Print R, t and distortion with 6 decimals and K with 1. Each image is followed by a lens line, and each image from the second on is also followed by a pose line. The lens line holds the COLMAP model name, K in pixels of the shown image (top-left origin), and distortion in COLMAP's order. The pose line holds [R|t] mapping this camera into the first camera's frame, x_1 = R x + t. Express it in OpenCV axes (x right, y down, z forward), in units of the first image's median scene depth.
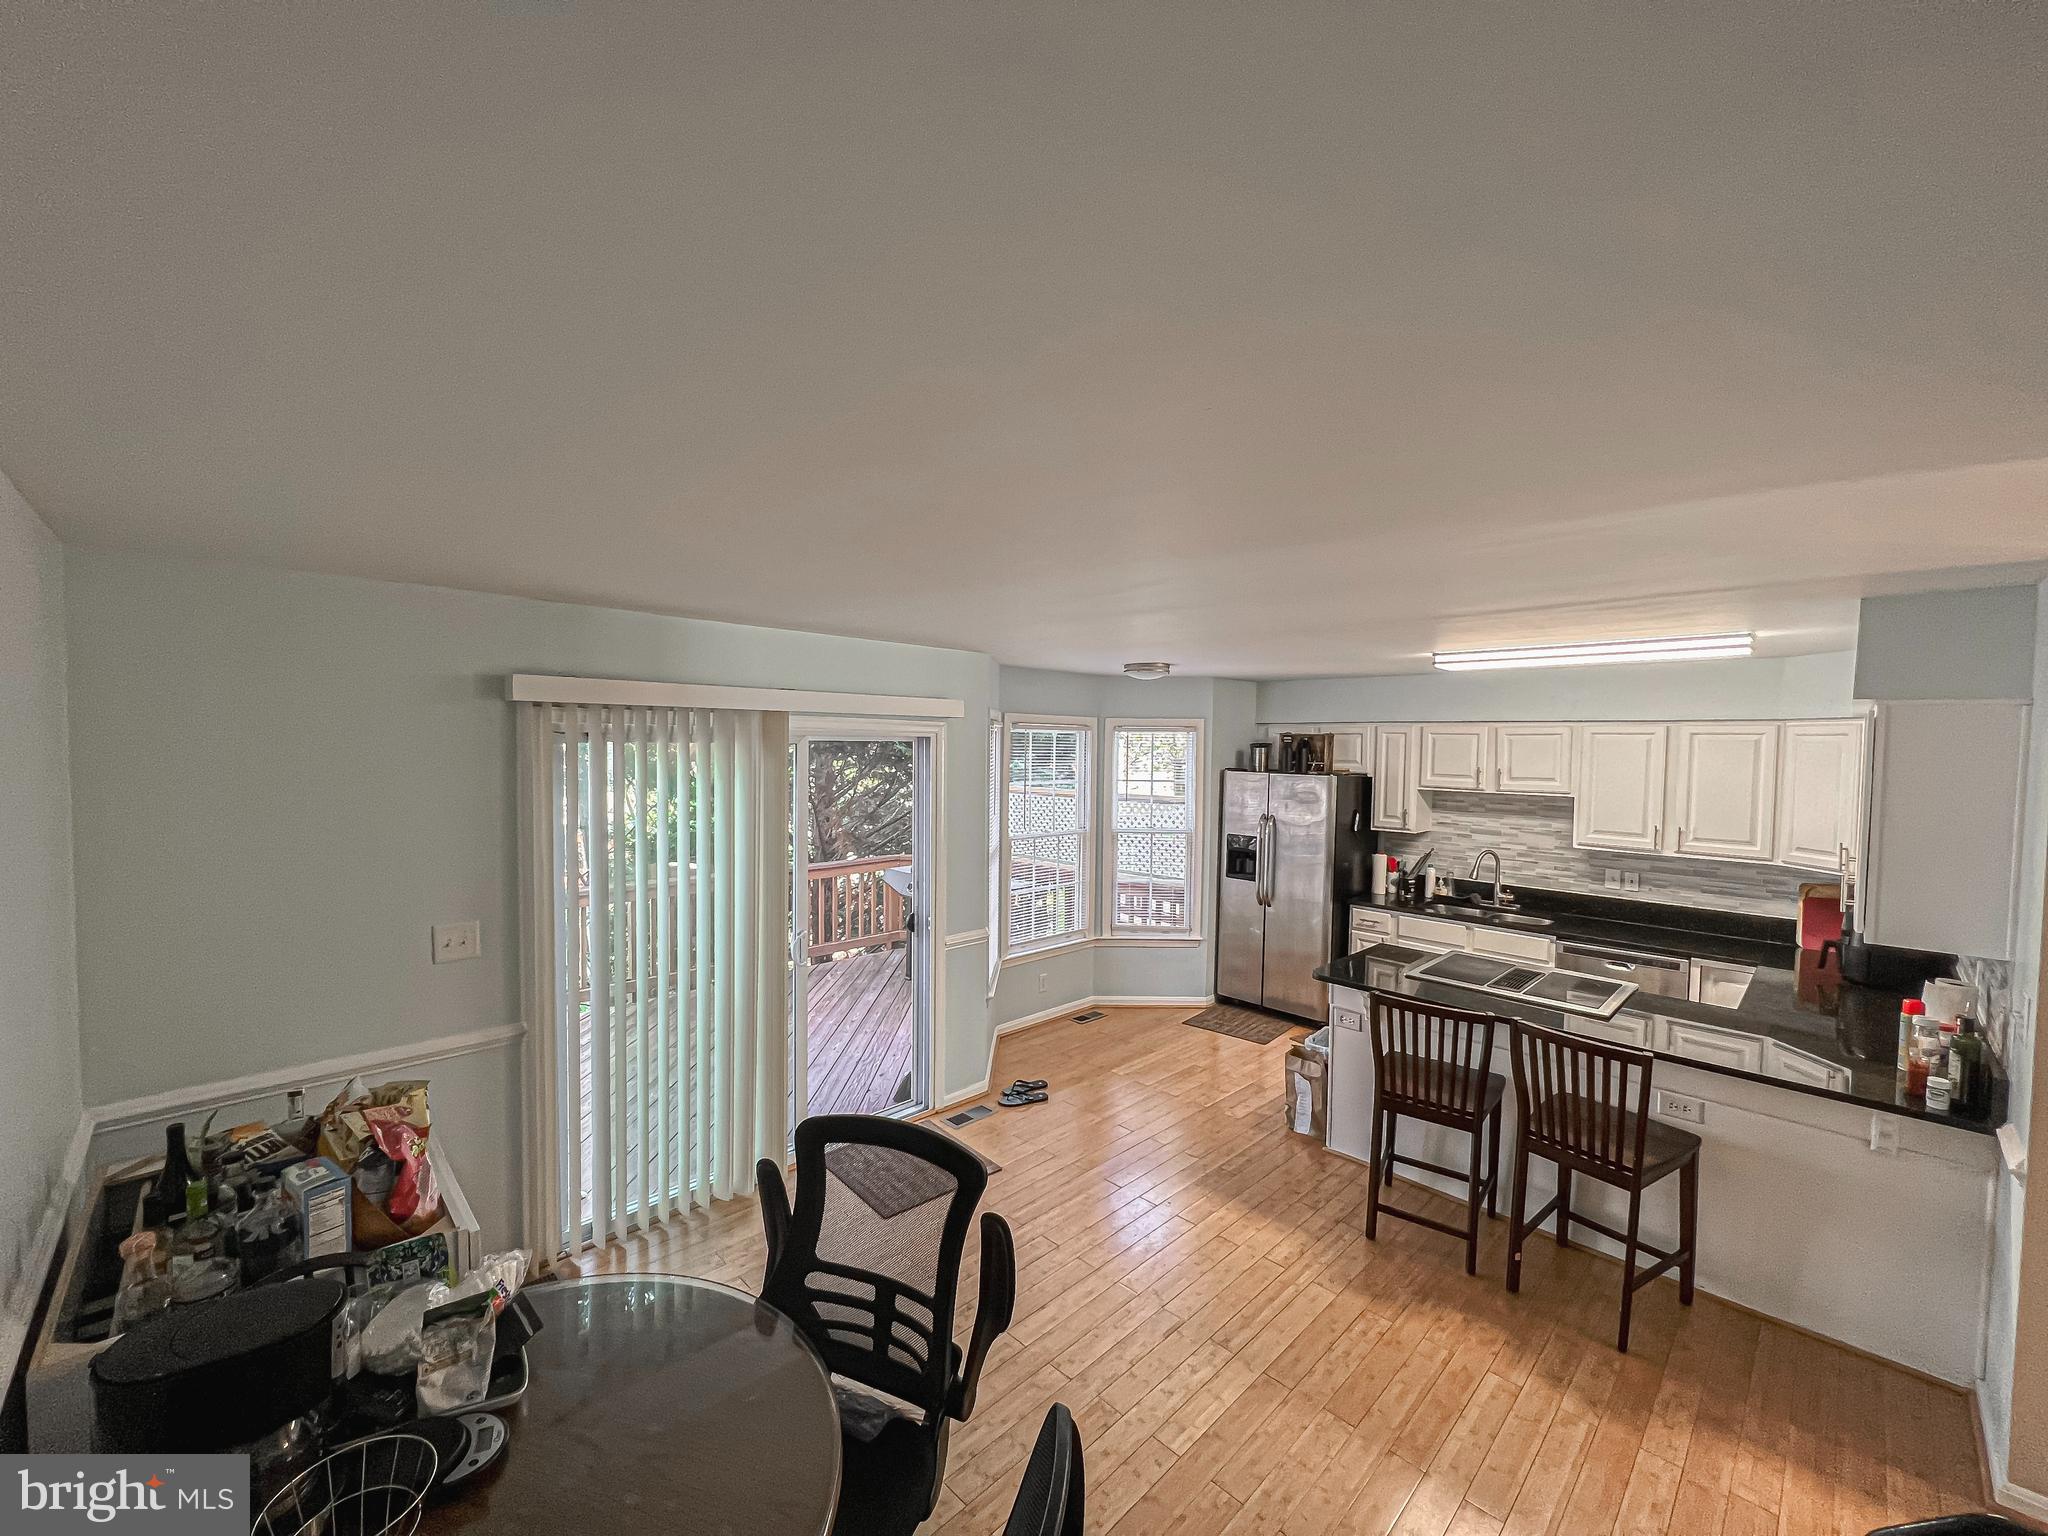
lens RADIAL K [[818.3, 0, 1025.6], [0, 818.3, 779.1], [0, 0, 1]] dist [-0.001236, 0.000541]
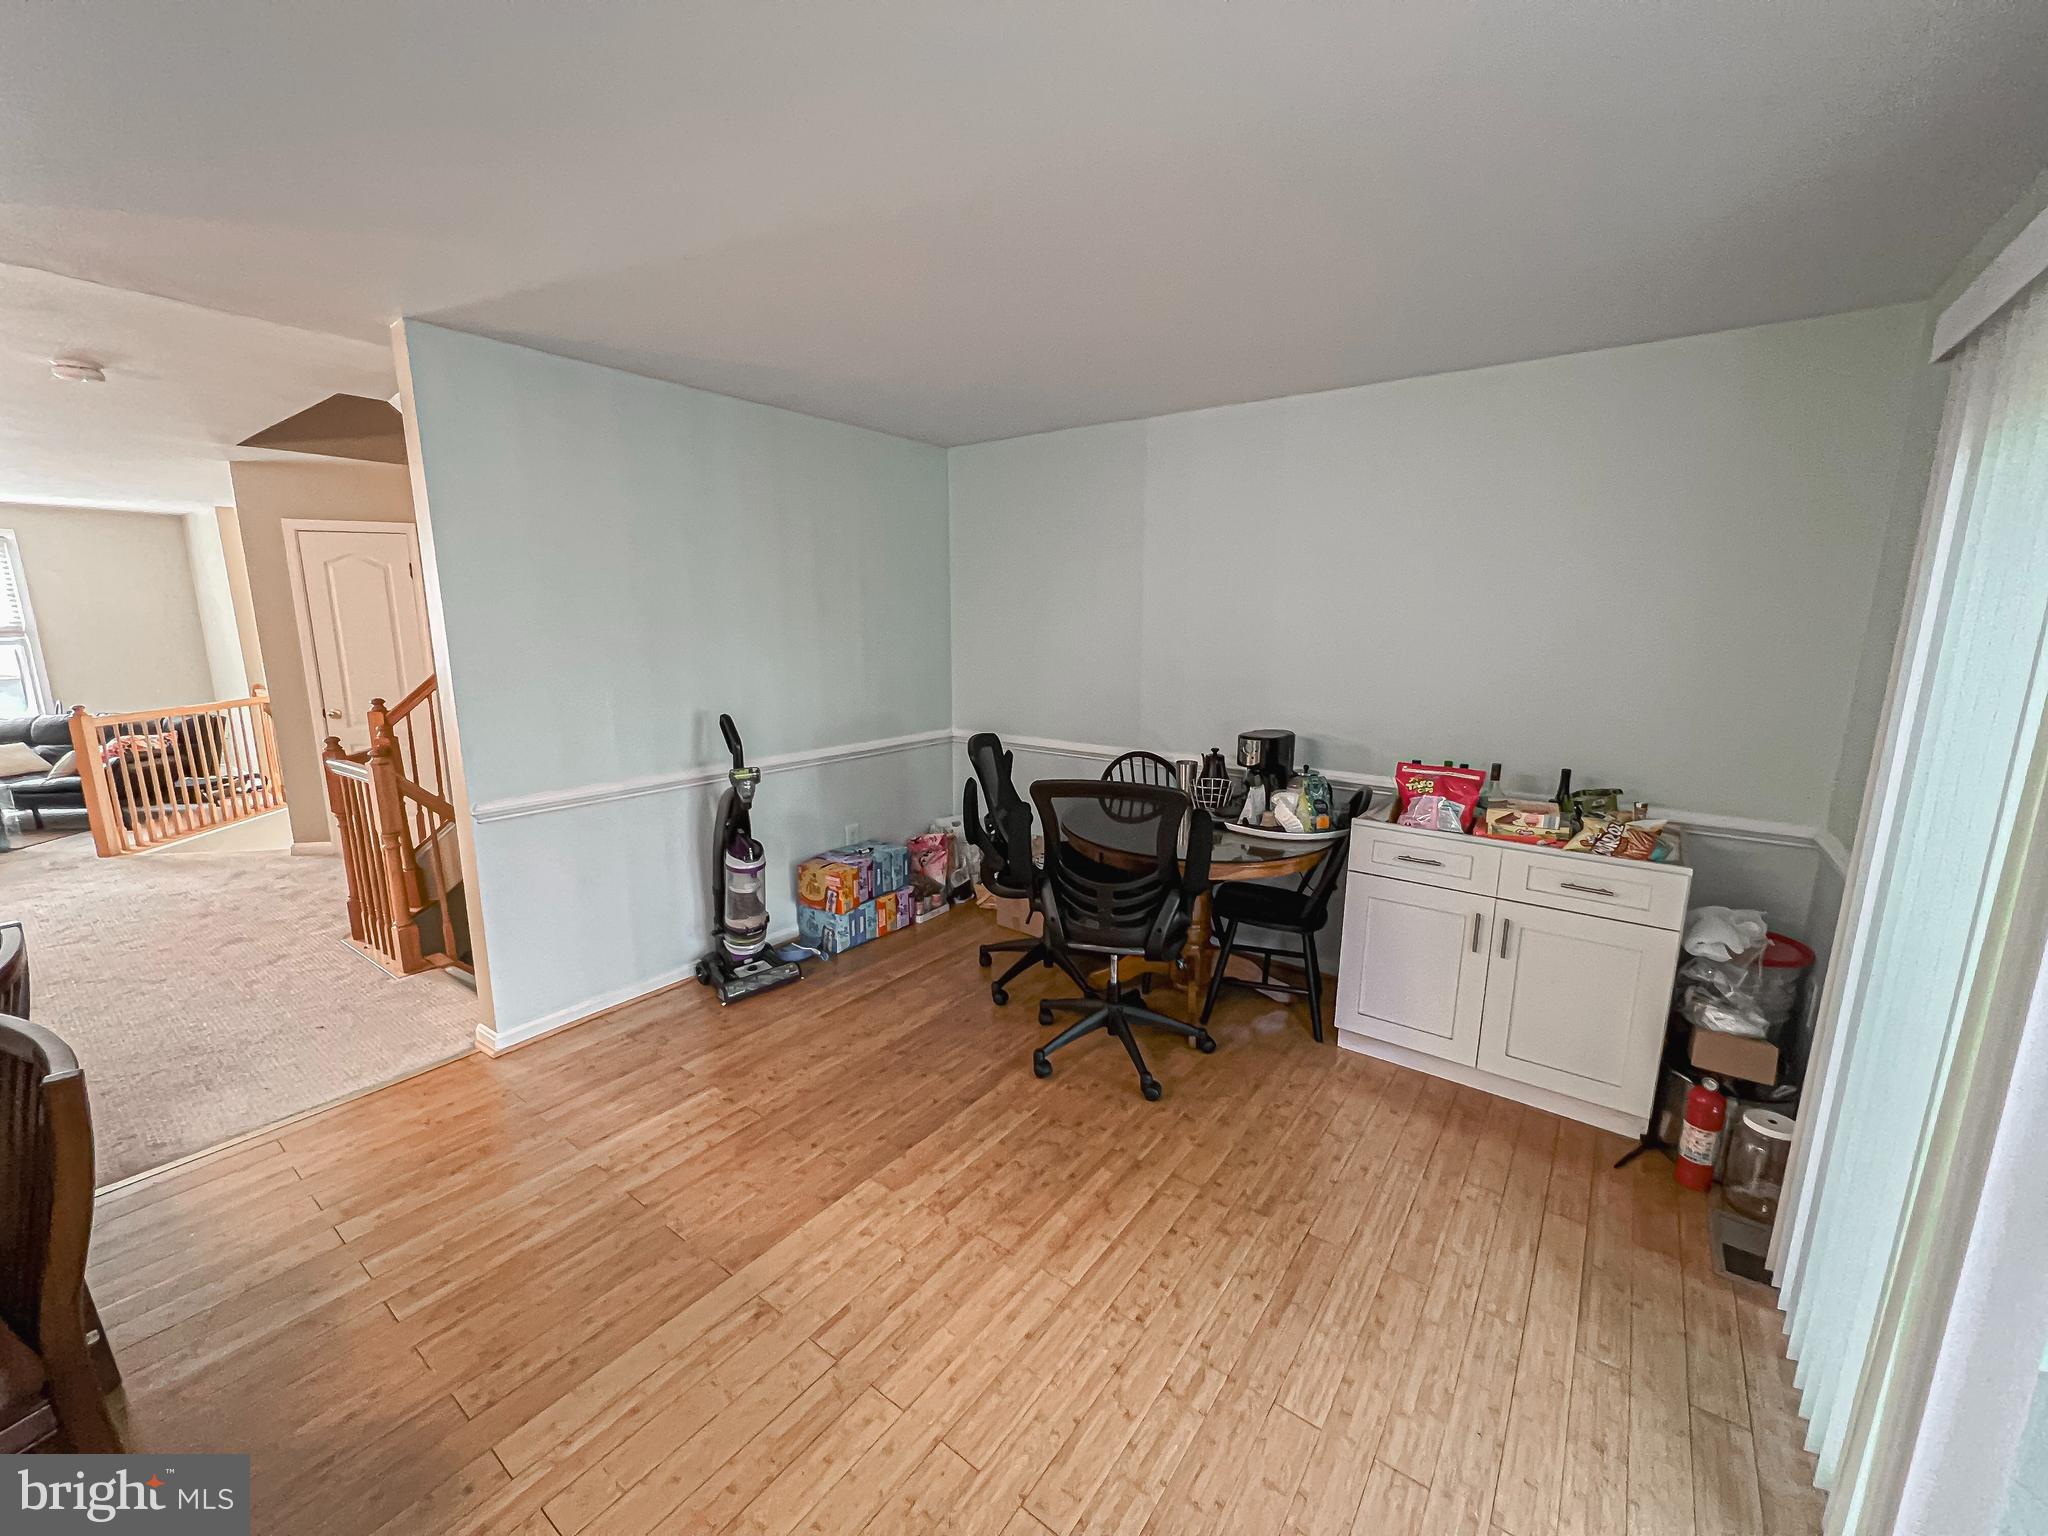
lens RADIAL K [[818.3, 0, 1026.2], [0, 818.3, 775.1], [0, 0, 1]] dist [-0.001236, 0.000541]
pose [[-0.987911, 0.011531, -0.154592, 0.066155], [-0.025124, 0.972136, 0.233067, 0.040138], [0.152972, 0.234133, -0.960094, 0.850876]]
